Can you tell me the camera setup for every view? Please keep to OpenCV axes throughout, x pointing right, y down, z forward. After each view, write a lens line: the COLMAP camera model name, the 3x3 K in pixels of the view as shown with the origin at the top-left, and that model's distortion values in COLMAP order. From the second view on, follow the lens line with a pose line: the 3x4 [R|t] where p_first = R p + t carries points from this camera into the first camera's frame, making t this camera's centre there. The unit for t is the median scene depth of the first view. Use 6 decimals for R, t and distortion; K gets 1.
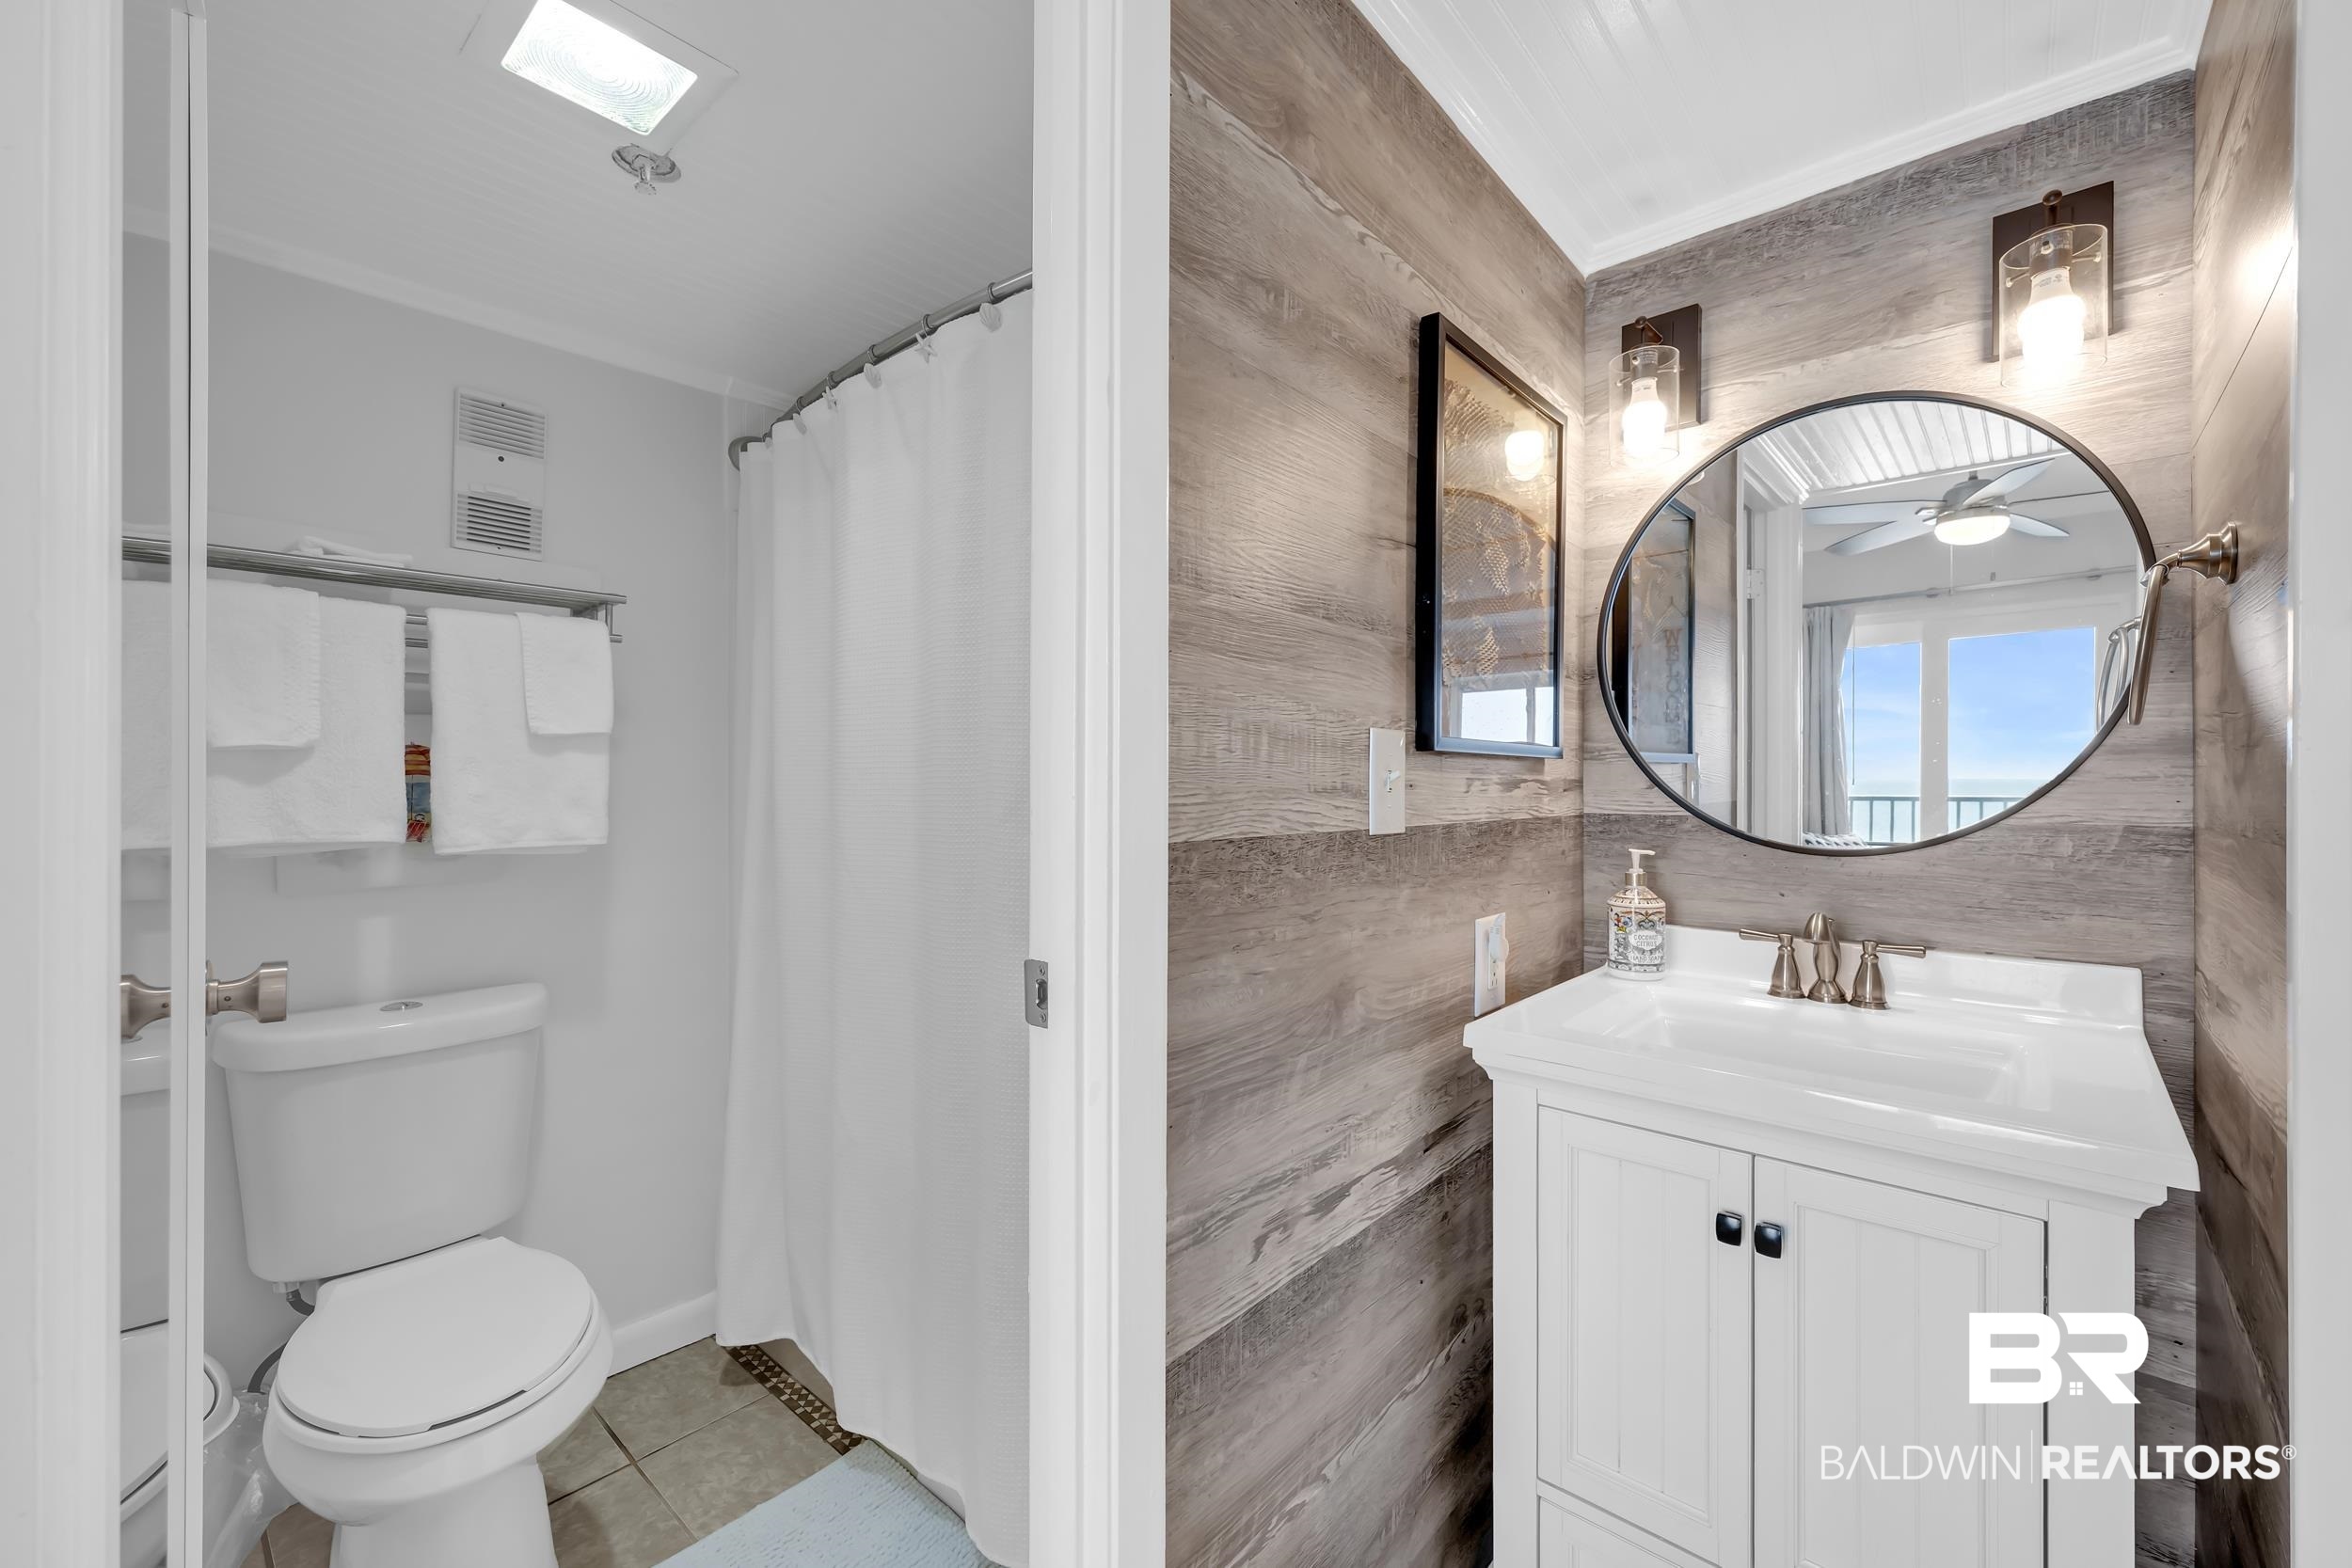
lens RADIAL K [[956.9, 0, 1205.0], [0, 956.9, 778.5], [0, 0, 1]] dist [0.017369, -0.000166]
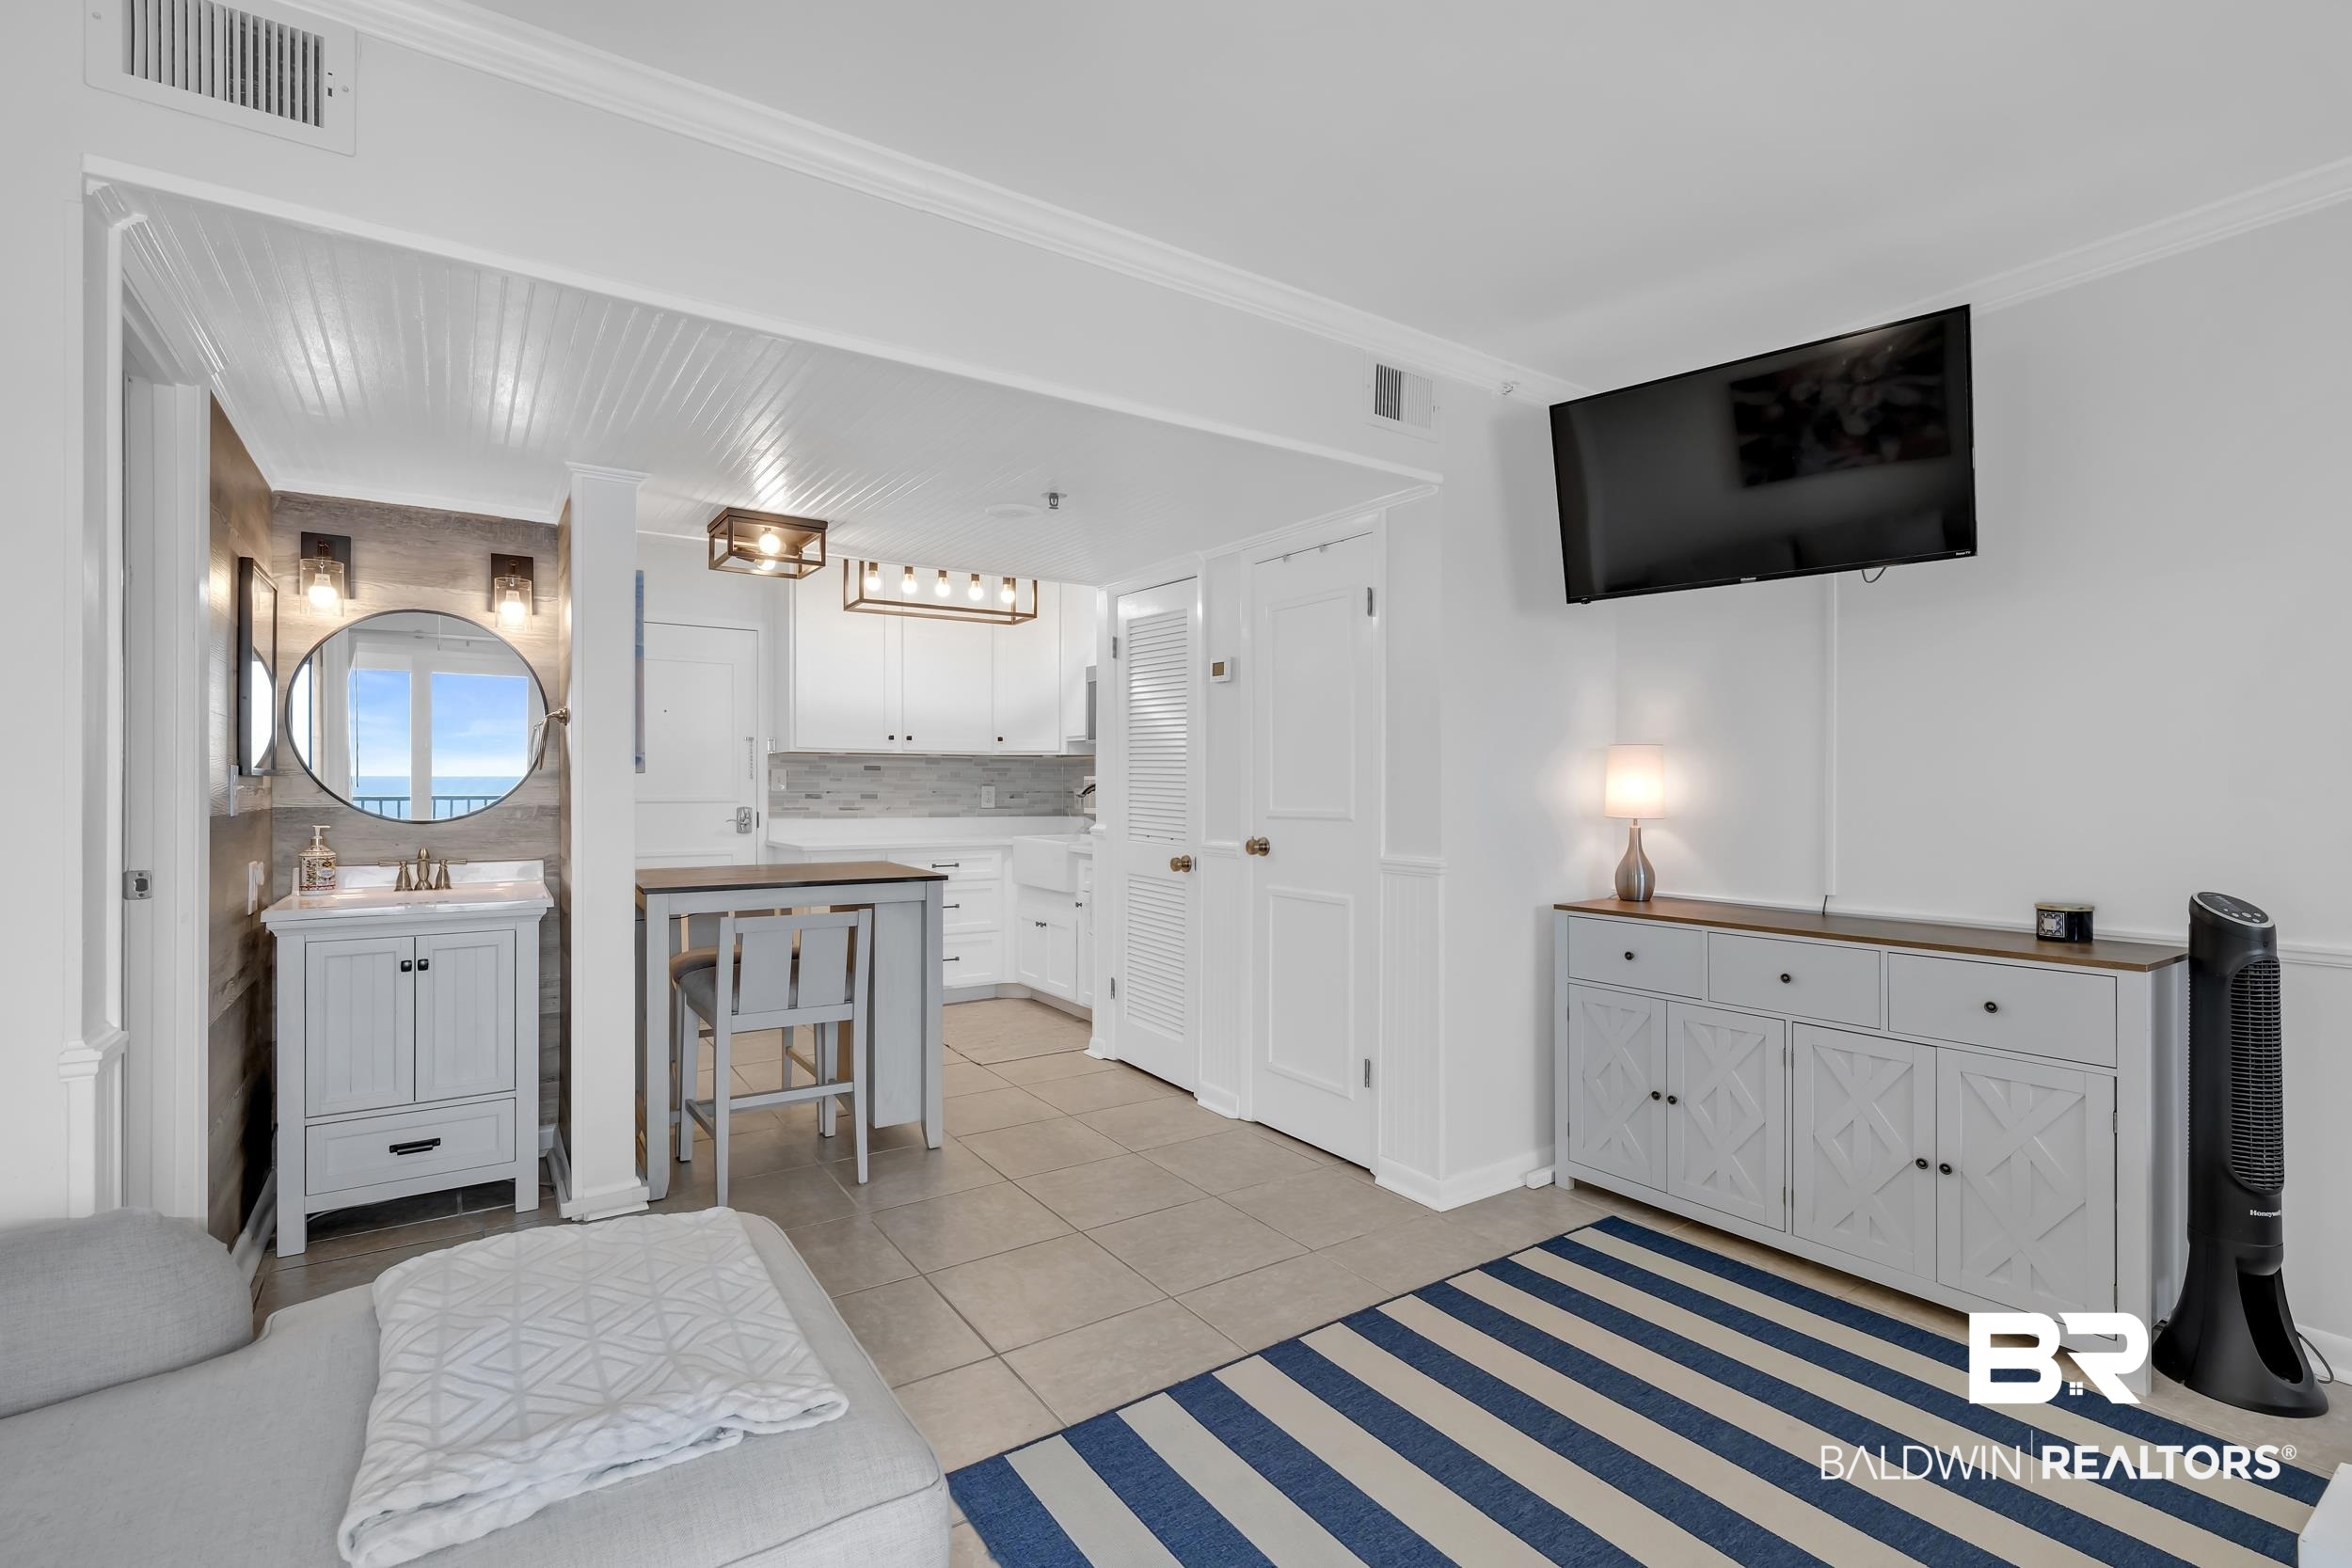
lens RADIAL K [[1069.1, 0, 1193.6], [0, 1069.1, 785.9], [0, 0, 1]] dist [-0.001061, -0.000047]
pose [[0.265209, -0.003390, 0.964185, -1.426905], [-0.004435, 0.999979, 0.004735, -0.026623], [-0.964181, -0.005532, 0.265188, -1.537010]]
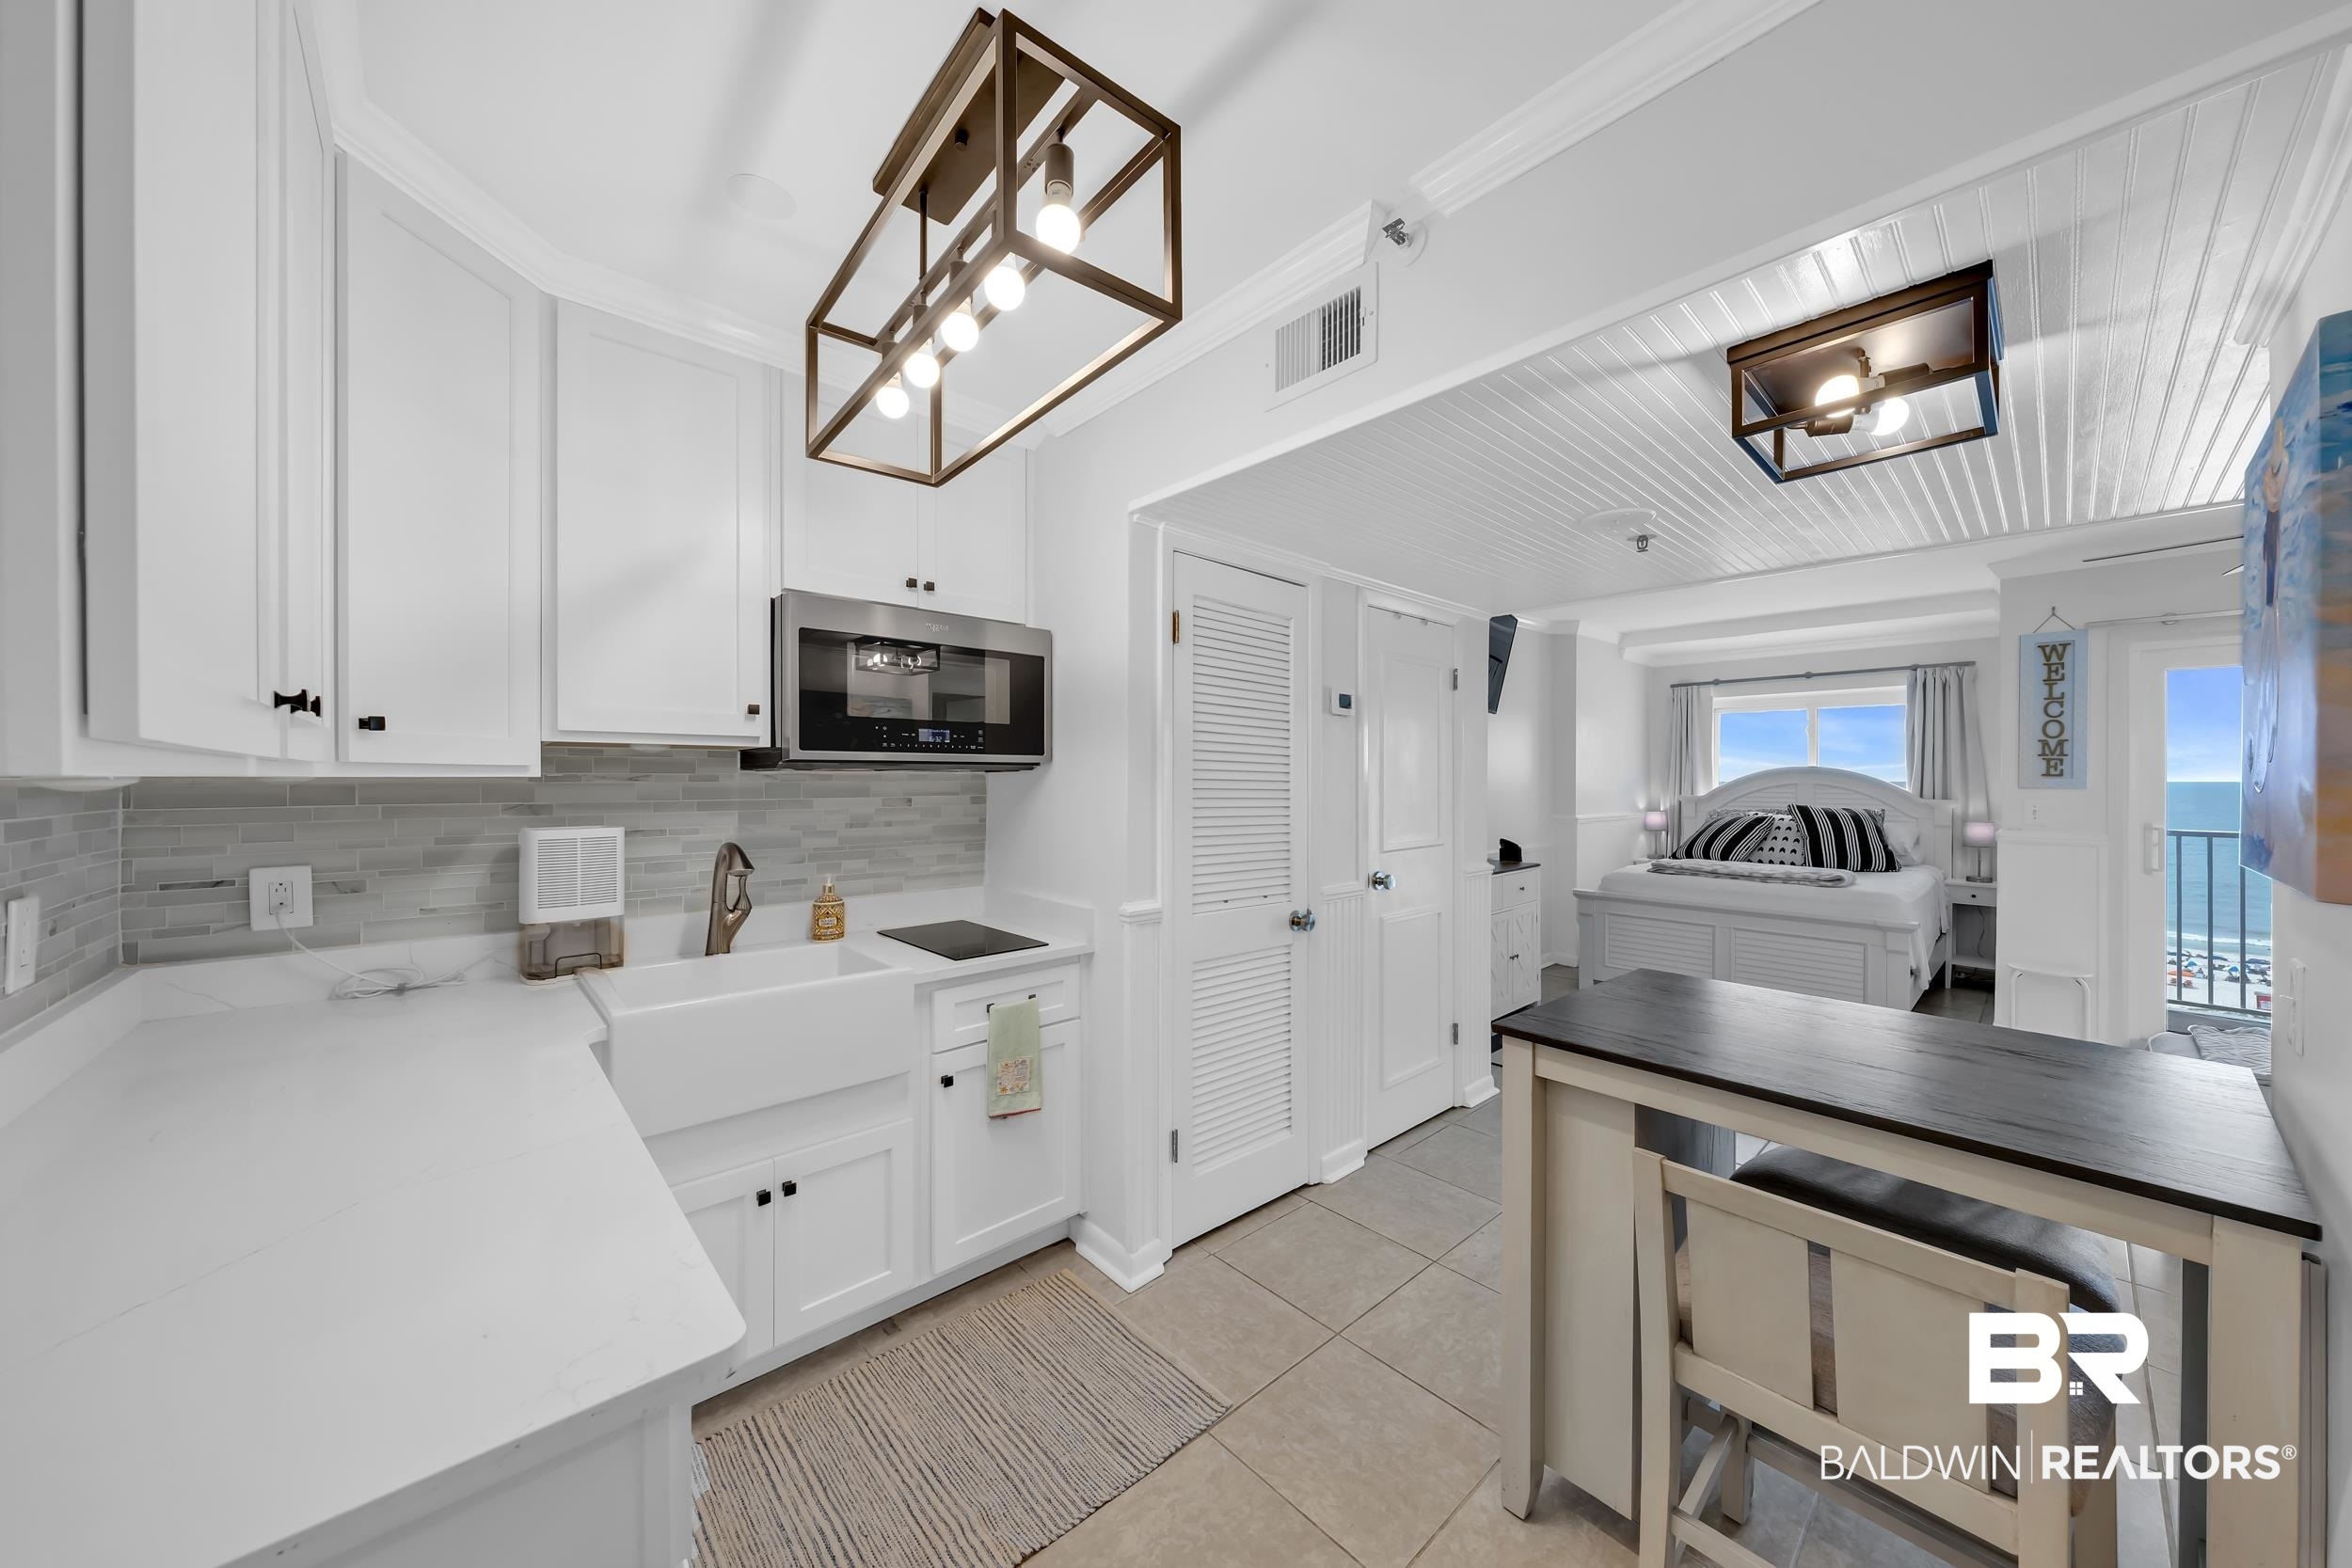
lens RADIAL K [[800.7, 0, 1187.8], [0, 800.7, 777.5], [0, 0, 1]] dist [-0.001238, -0.000021]
pose [[-0.990982, -0.001253, 0.133988, 2.110797], [-0.001754, 0.999992, -0.003628, -0.148860], [-0.133983, -0.003830, -0.990976, 1.812070]]
